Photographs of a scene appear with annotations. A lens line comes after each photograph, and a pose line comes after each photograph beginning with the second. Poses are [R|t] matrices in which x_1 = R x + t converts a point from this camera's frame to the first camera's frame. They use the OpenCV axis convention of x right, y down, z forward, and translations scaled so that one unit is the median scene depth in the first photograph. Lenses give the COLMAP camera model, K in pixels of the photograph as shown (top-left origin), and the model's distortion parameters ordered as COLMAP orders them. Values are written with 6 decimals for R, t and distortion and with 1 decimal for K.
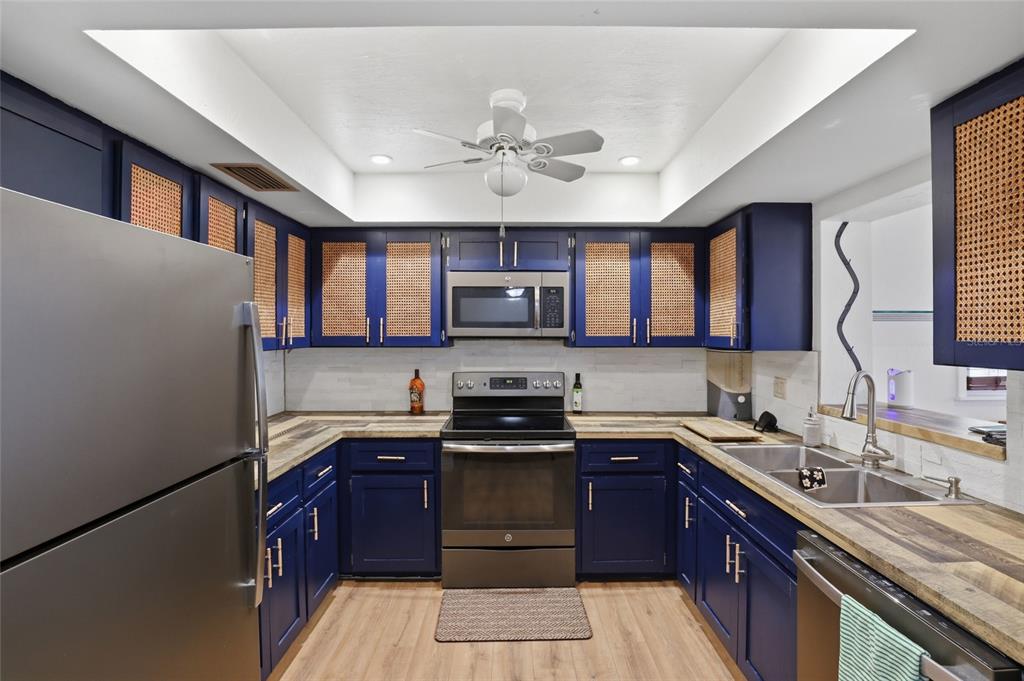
lens RADIAL K [[479.1, 0, 522.3], [0, 479.1, 335.1], [0, 0, 1]] dist [-0.029753, 0.002888]
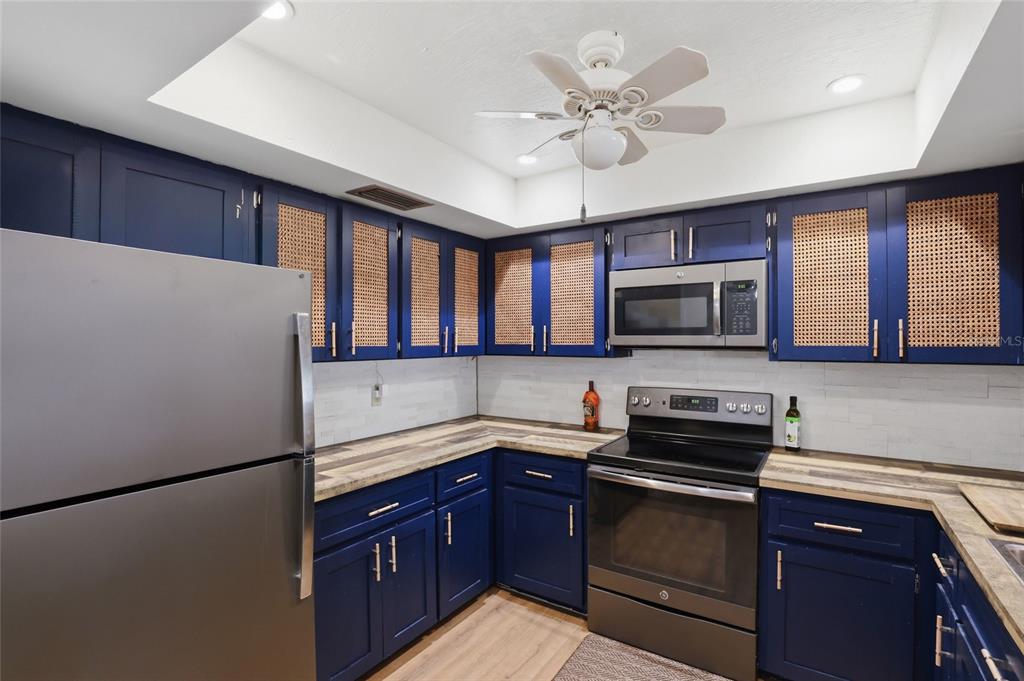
lens RADIAL K [[479.1, 0, 509.0], [0, 479.1, 343.5], [0, 0, 1]] dist [-0.029753, 0.002888]
pose [[0.823308, 0.002279, -0.567590, 0.211399], [-0.002995, 0.999995, -0.000330, 0.000166], [0.567586, 0.001971, 0.823311, 0.191007]]
